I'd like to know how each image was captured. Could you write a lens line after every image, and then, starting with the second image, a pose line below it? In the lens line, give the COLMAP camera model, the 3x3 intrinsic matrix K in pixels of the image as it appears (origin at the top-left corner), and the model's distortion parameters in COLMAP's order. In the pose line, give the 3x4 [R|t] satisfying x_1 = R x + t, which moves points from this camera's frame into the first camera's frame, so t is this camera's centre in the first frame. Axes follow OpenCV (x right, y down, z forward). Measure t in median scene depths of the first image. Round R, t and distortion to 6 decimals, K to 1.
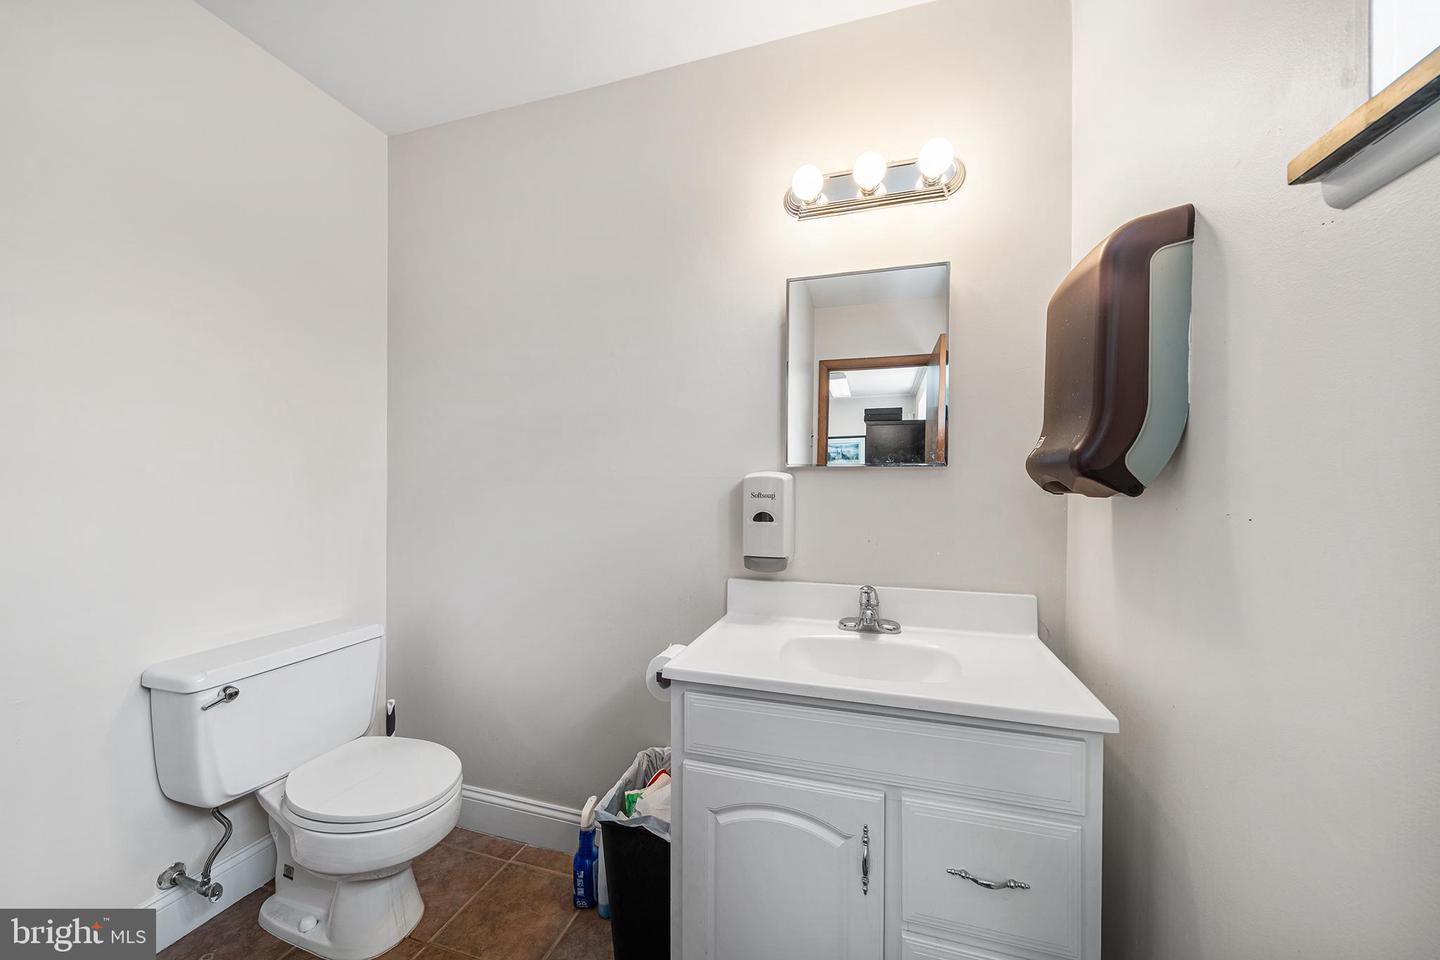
lens RADIAL K [[517.3, 0, 724.2], [0, 517.3, 481.8], [0, 0, 1]] dist [0.000080, -0.000034]
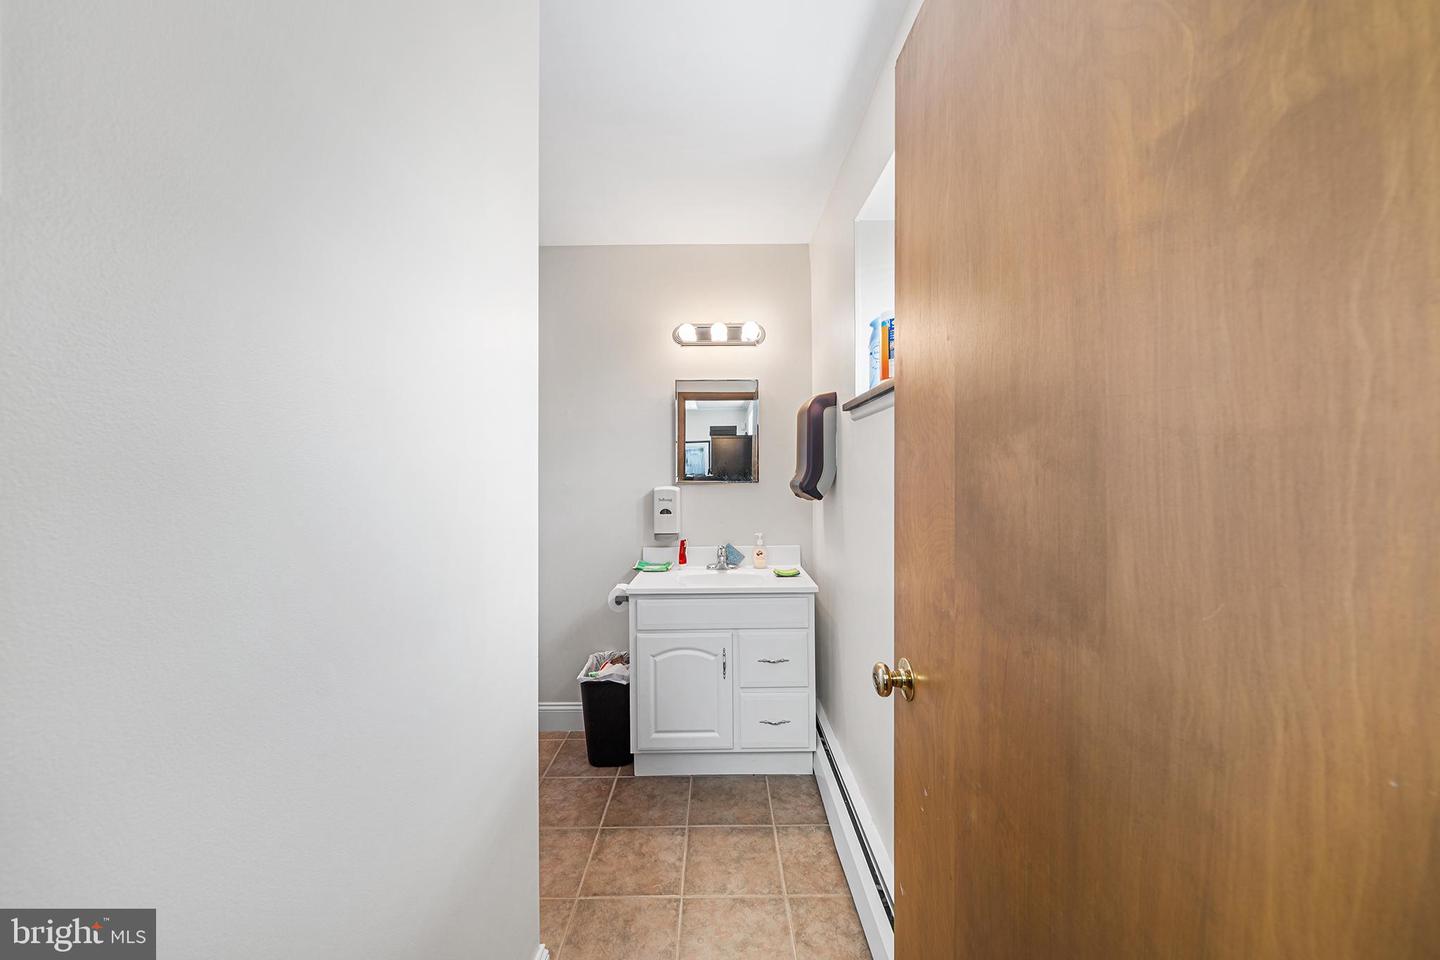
lens RADIAL K [[517.3, 0, 721.1], [0, 517.3, 475.6], [0, 0, 1]] dist [0.000080, -0.000034]
pose [[0.955117, -0.017363, 0.295720, -0.274806], [0.014991, 0.999835, 0.010287, -0.074791], [-0.295850, -0.005392, 0.955219, -0.798316]]
